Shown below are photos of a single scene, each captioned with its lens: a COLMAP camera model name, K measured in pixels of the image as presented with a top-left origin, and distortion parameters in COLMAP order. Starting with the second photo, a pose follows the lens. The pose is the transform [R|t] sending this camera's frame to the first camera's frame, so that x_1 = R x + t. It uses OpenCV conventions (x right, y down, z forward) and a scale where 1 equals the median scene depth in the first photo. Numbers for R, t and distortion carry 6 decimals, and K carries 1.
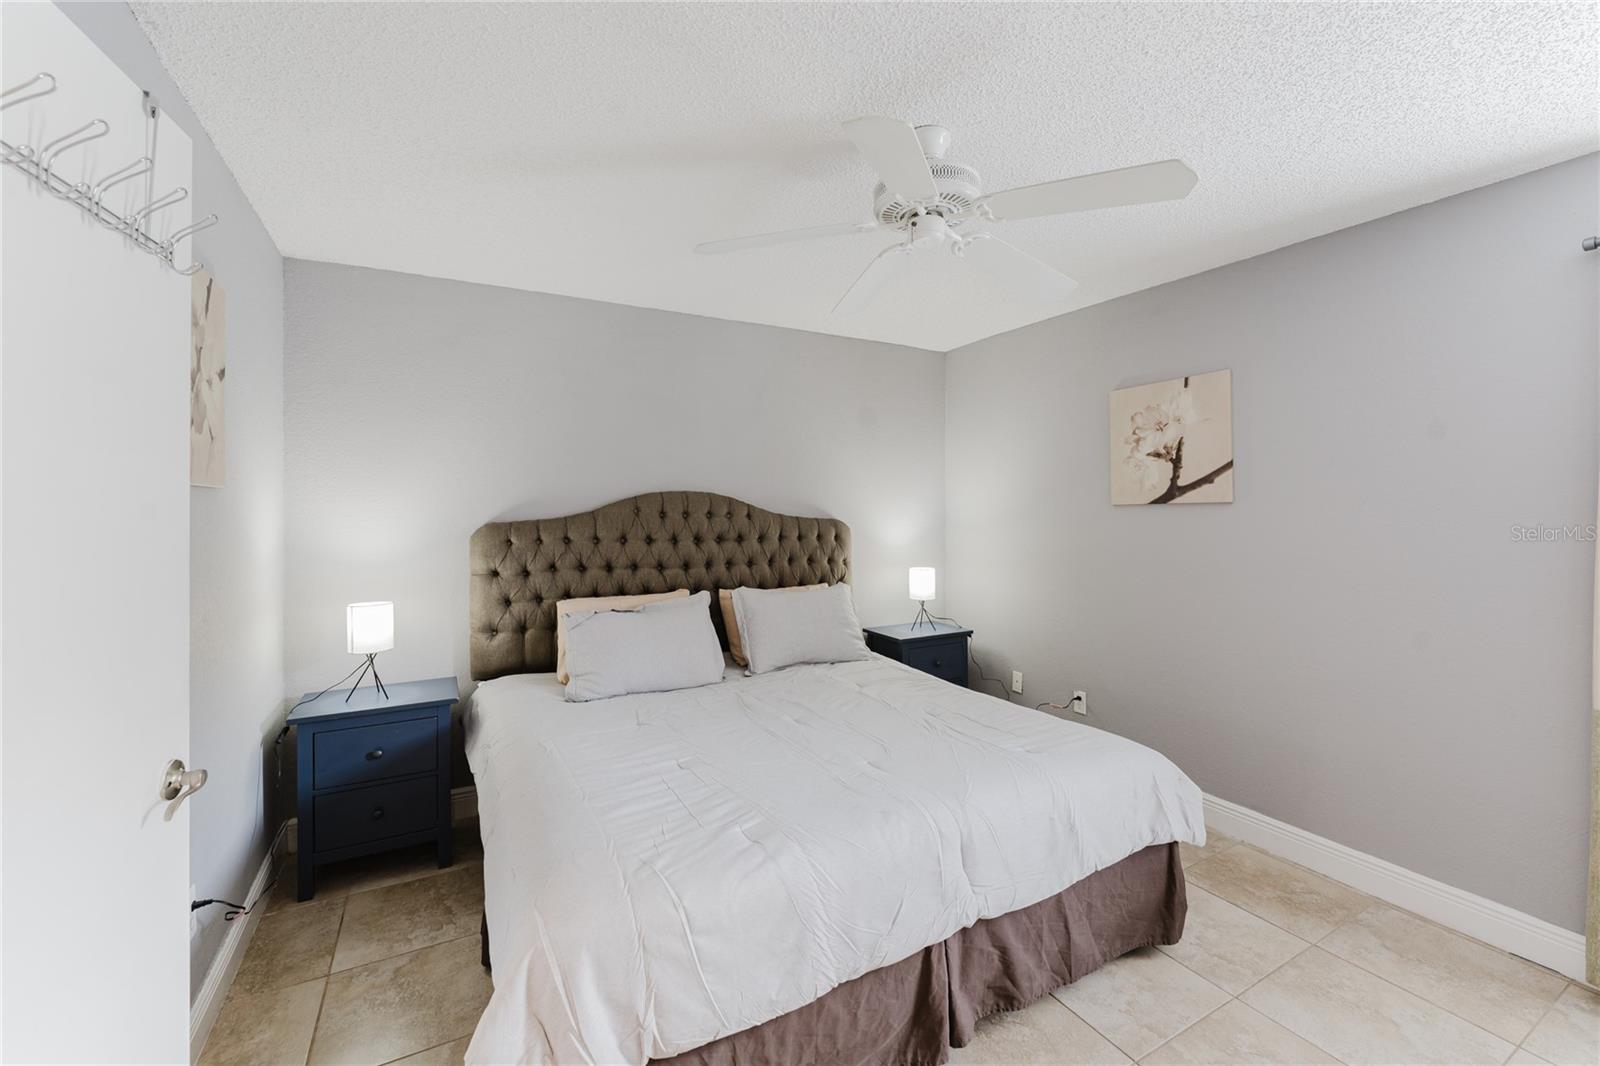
lens RADIAL K [[659.3, 0, 841.6], [0, 659.3, 514.9], [0, 0, 1]] dist [-0.003995, 0.000630]
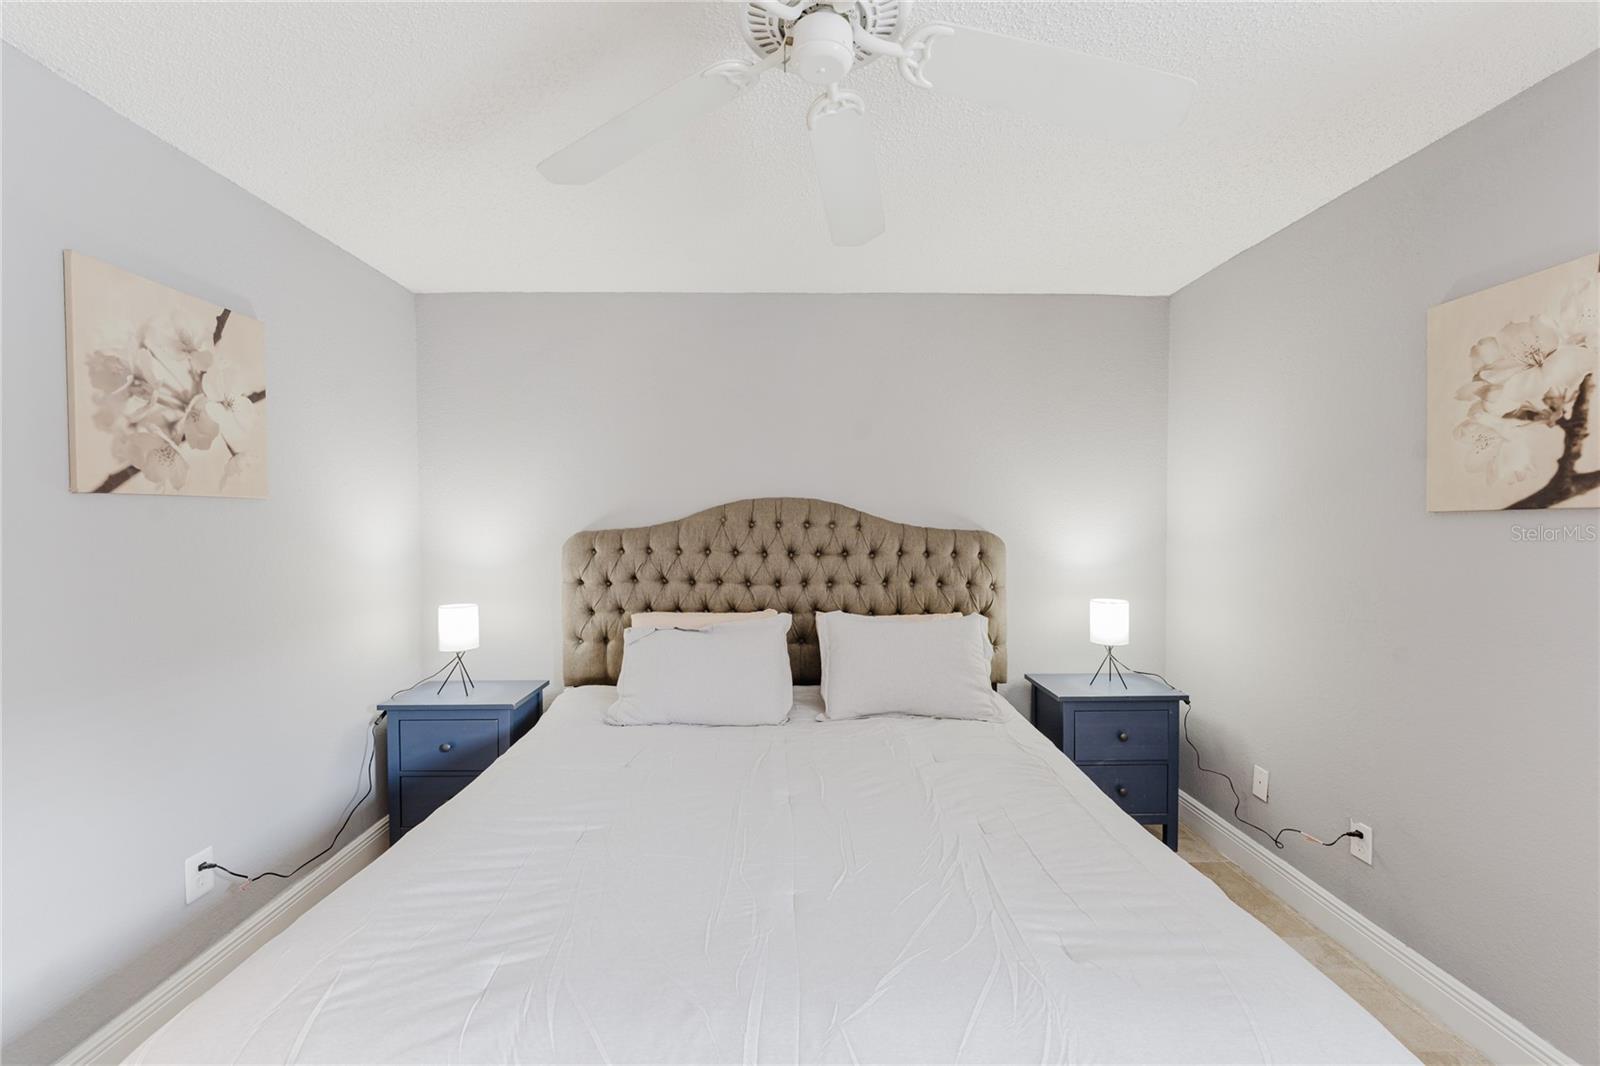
lens RADIAL K [[655.6, 0, 824.3], [0, 655.6, 539.6], [0, 0, 1]] dist [-0.005890, 0.000269]
pose [[0.872112, 0.017927, -0.488978, 0.246063], [-0.006008, 0.999646, 0.025934, -0.002694], [0.489270, -0.019680, 0.871910, 0.277004]]
